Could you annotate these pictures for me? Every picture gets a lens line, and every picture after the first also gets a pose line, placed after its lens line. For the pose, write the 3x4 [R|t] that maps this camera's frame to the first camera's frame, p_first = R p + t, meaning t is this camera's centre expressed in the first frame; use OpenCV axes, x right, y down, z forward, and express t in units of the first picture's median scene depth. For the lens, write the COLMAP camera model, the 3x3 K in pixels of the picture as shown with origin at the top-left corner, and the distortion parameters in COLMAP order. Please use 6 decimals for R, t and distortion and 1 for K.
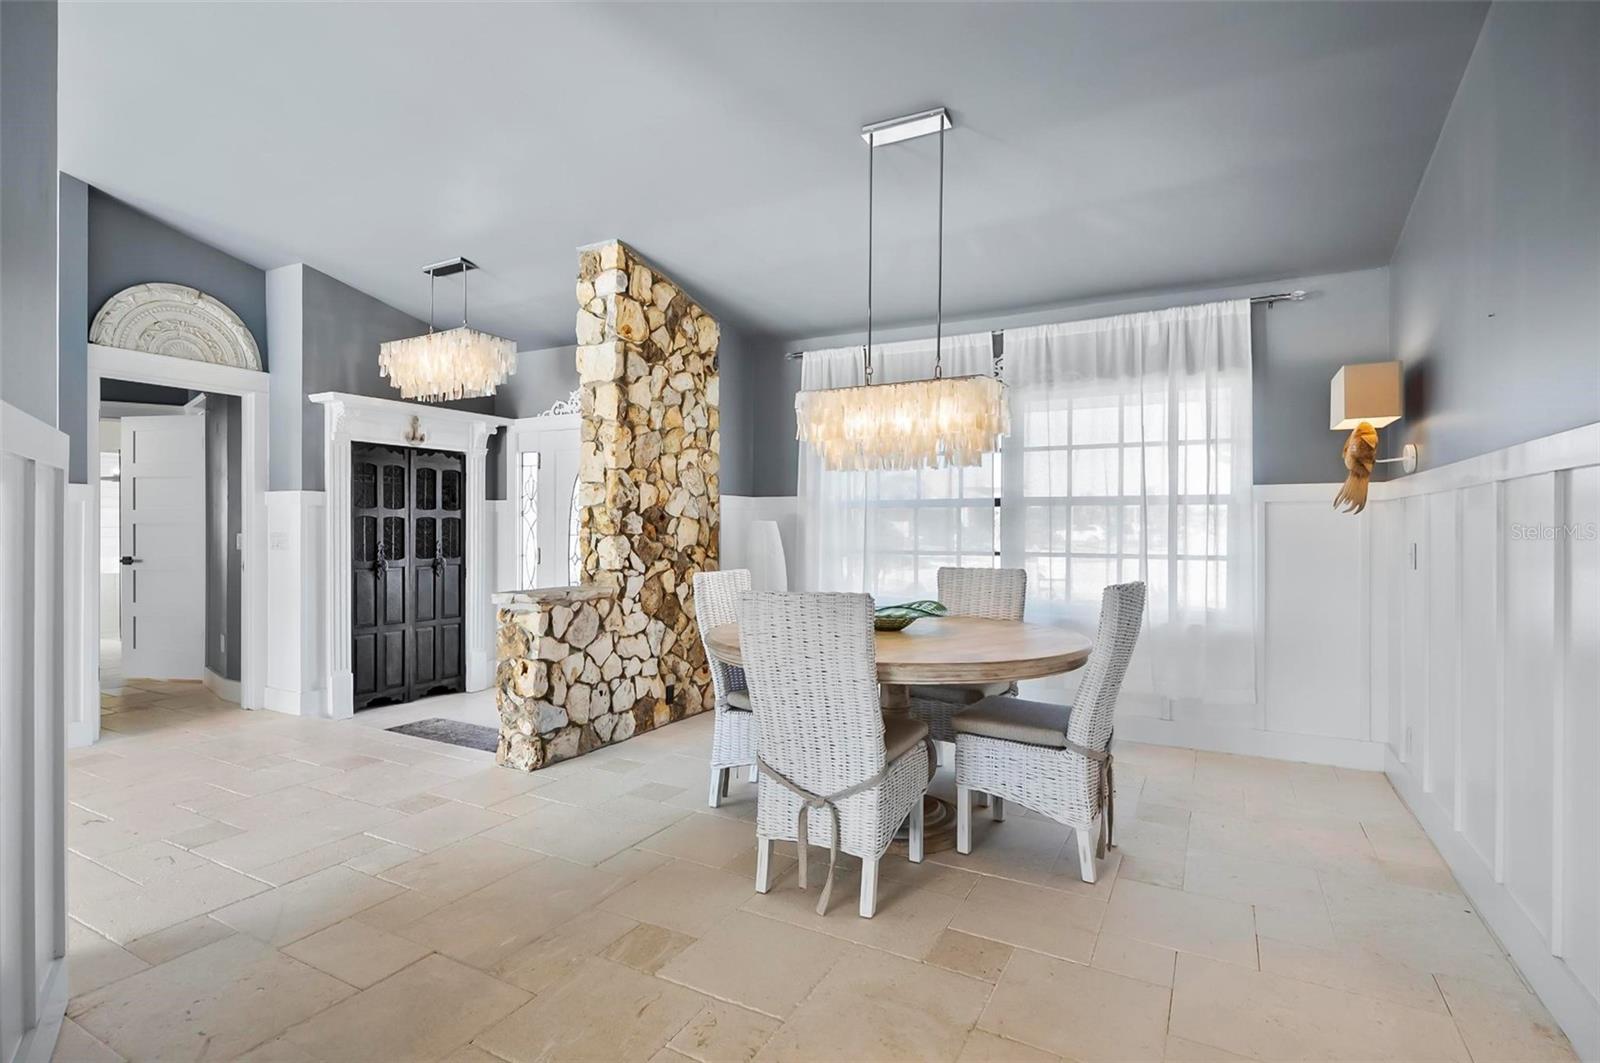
lens RADIAL K [[765.2, 0, 800.0], [0, 765.2, 531.5], [0, 0, 1]] dist [0.000520, 0.000187]
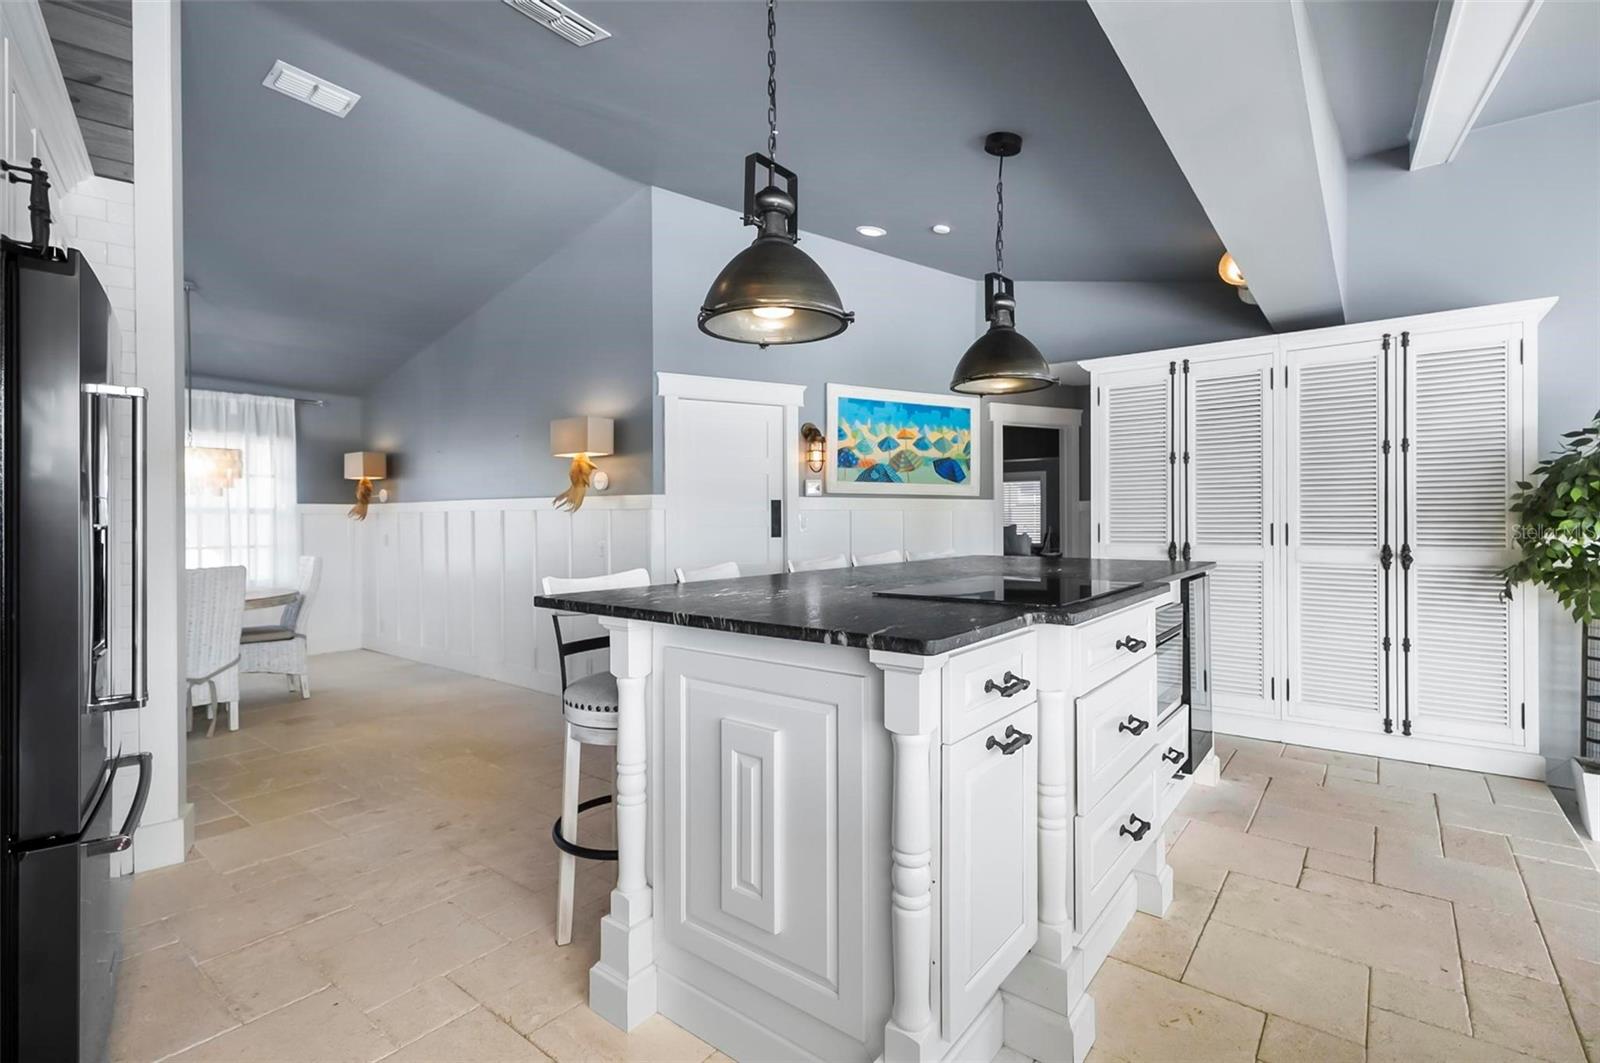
lens RADIAL K [[749.9, 0, 793.4], [0, 749.9, 519.3], [0, 0, 1]] dist [-0.002032, -0.000113]
pose [[0.174418, -0.002943, 0.984667, -1.077257], [0.010485, 0.999944, 0.001131, -0.016079], [-0.984616, 0.010127, 0.174439, -0.517797]]
